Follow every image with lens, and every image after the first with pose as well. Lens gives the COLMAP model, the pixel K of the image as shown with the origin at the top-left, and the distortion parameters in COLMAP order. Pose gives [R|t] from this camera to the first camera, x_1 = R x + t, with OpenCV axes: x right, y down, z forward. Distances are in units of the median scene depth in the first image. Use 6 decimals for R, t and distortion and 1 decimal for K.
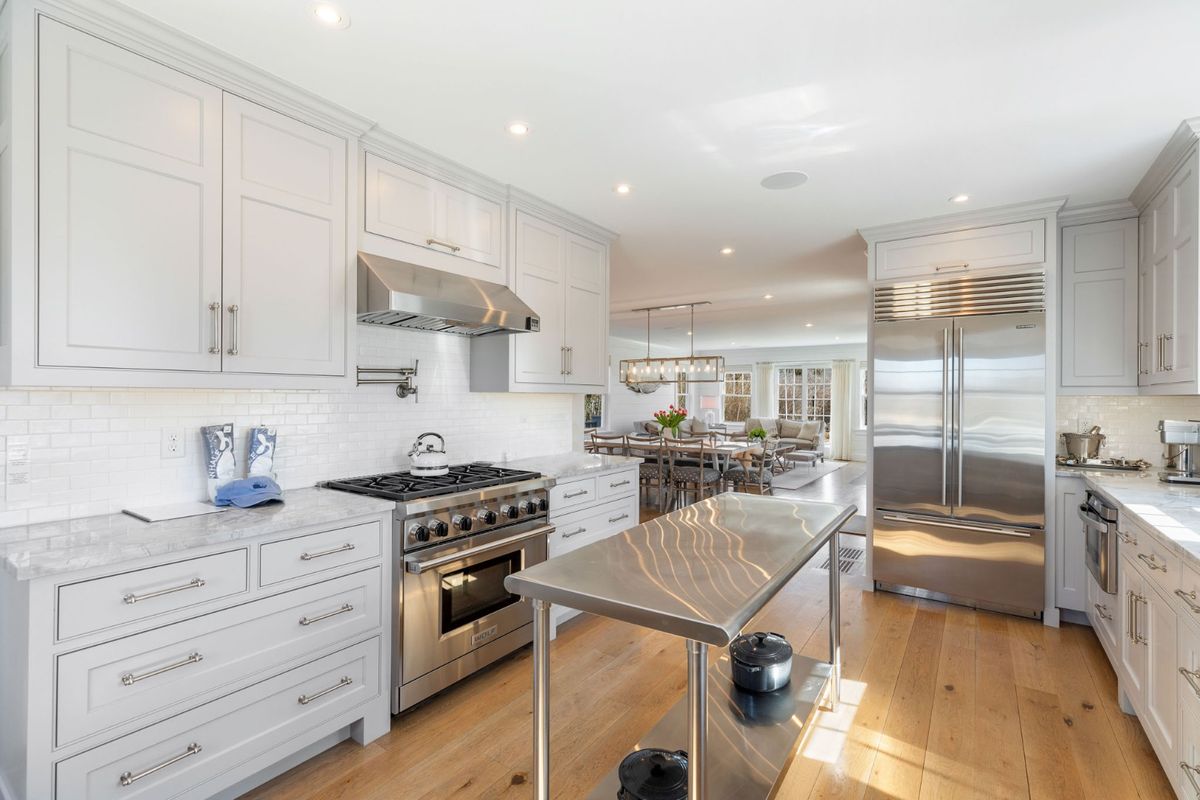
lens RADIAL K [[535.6, 0, 605.9], [0, 535.6, 394.0], [0, 0, 1]] dist [0.006553, 0.000465]
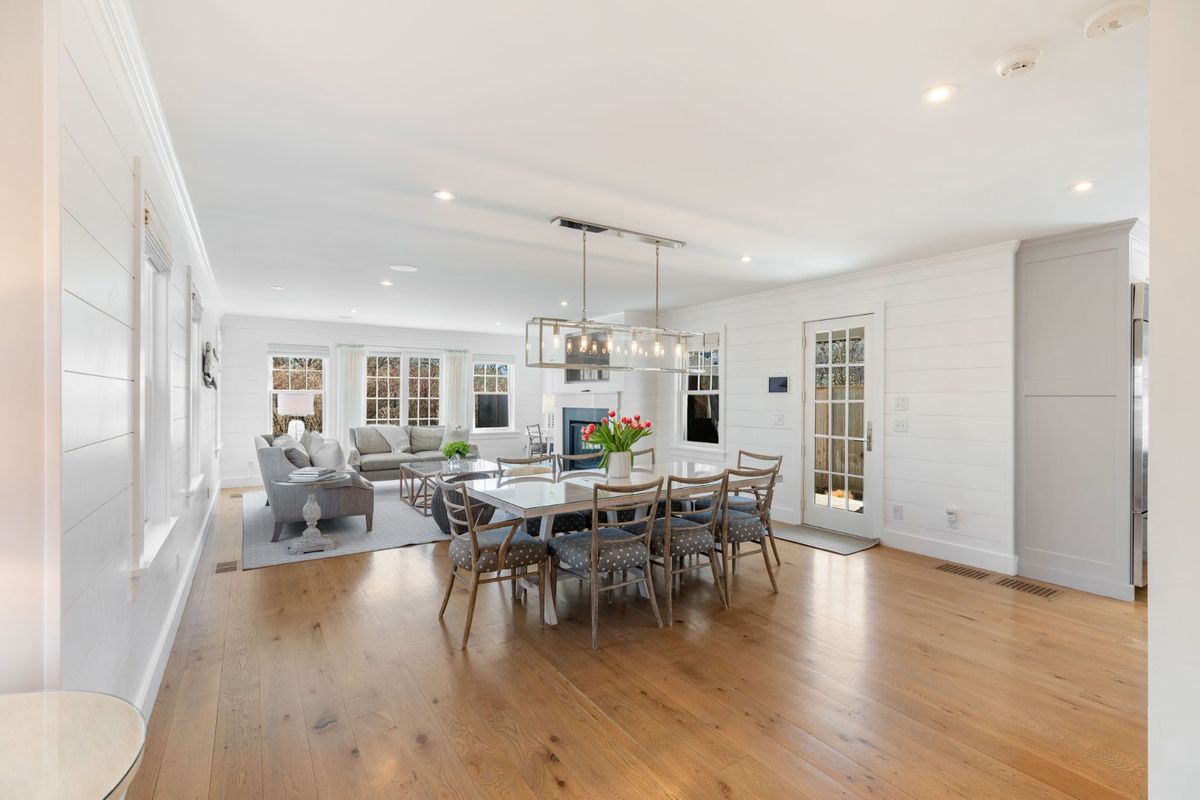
lens RADIAL K [[535.6, 0, 608.7], [0, 535.6, 395.5], [0, 0, 1]] dist [0.006553, 0.000465]
pose [[0.366971, -0.003719, 0.930225, -0.270044], [-0.004799, 0.999971, 0.005891, 0.000547], [-0.930220, -0.006626, 0.366943, 0.535310]]
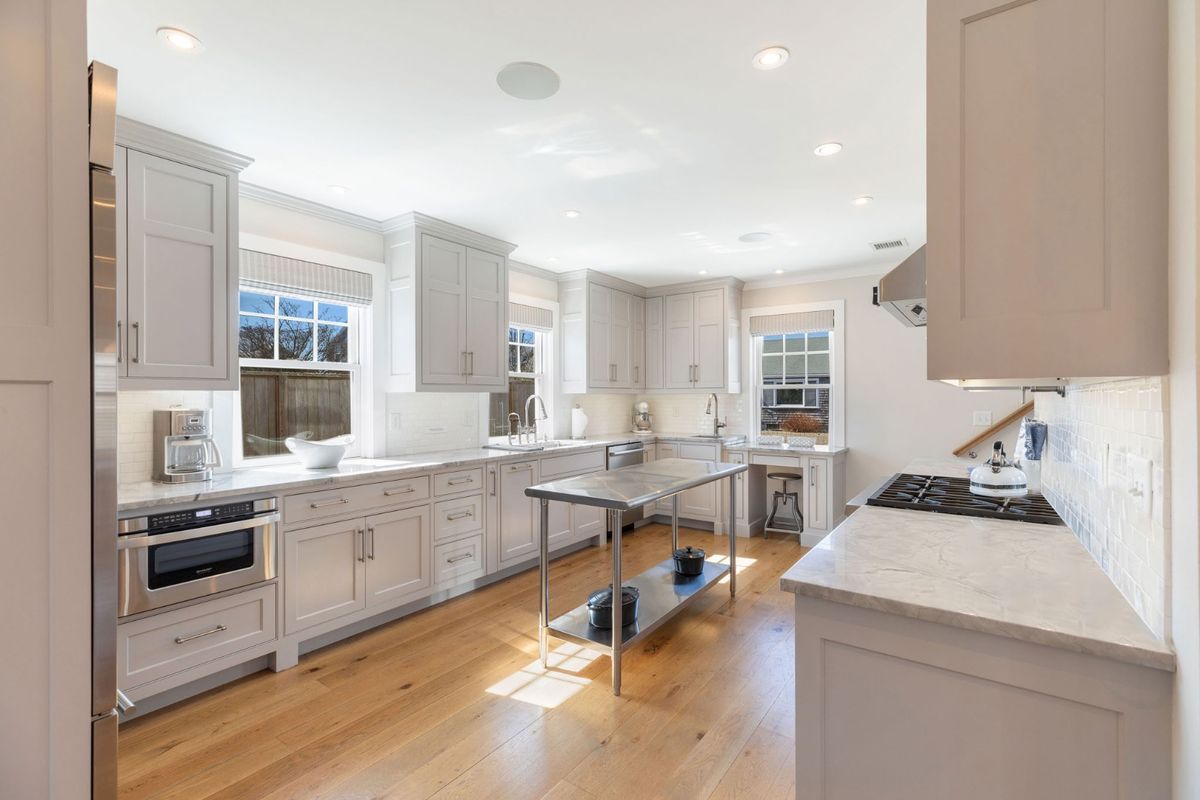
lens RADIAL K [[535.6, 0, 597.7], [0, 535.6, 398.9], [0, 0, 1]] dist [0.006553, 0.000465]
pose [[-0.999786, -0.005805, 0.019853, 0.063175], [-0.005859, 0.999979, -0.002651, 0.003592], [-0.019837, -0.002766, -0.999799, 0.469089]]
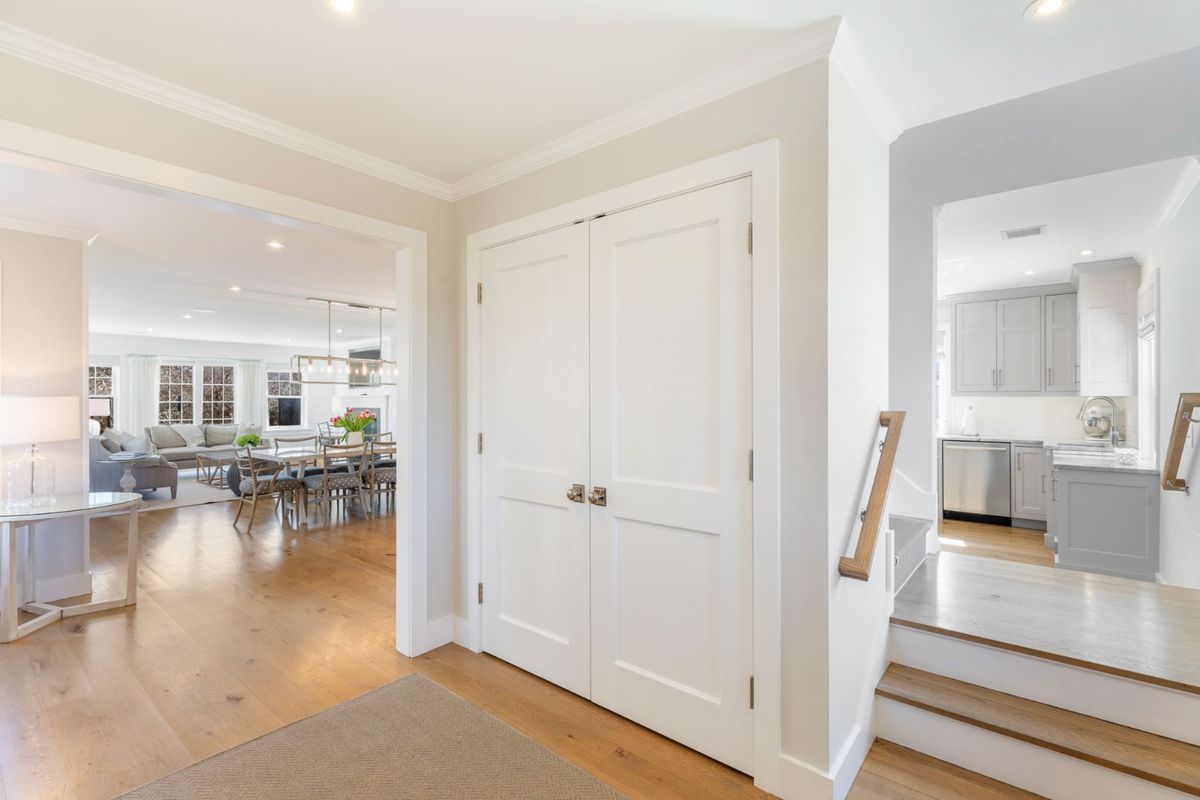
lens RADIAL K [[535.6, 0, 602.9], [0, 535.6, 401.4], [0, 0, 1]] dist [0.006553, 0.000465]
pose [[0.081032, -0.011820, 0.996641, -0.528410], [-0.003418, 0.999921, 0.012137, -0.003071], [-0.996706, -0.004390, 0.080985, 0.322543]]
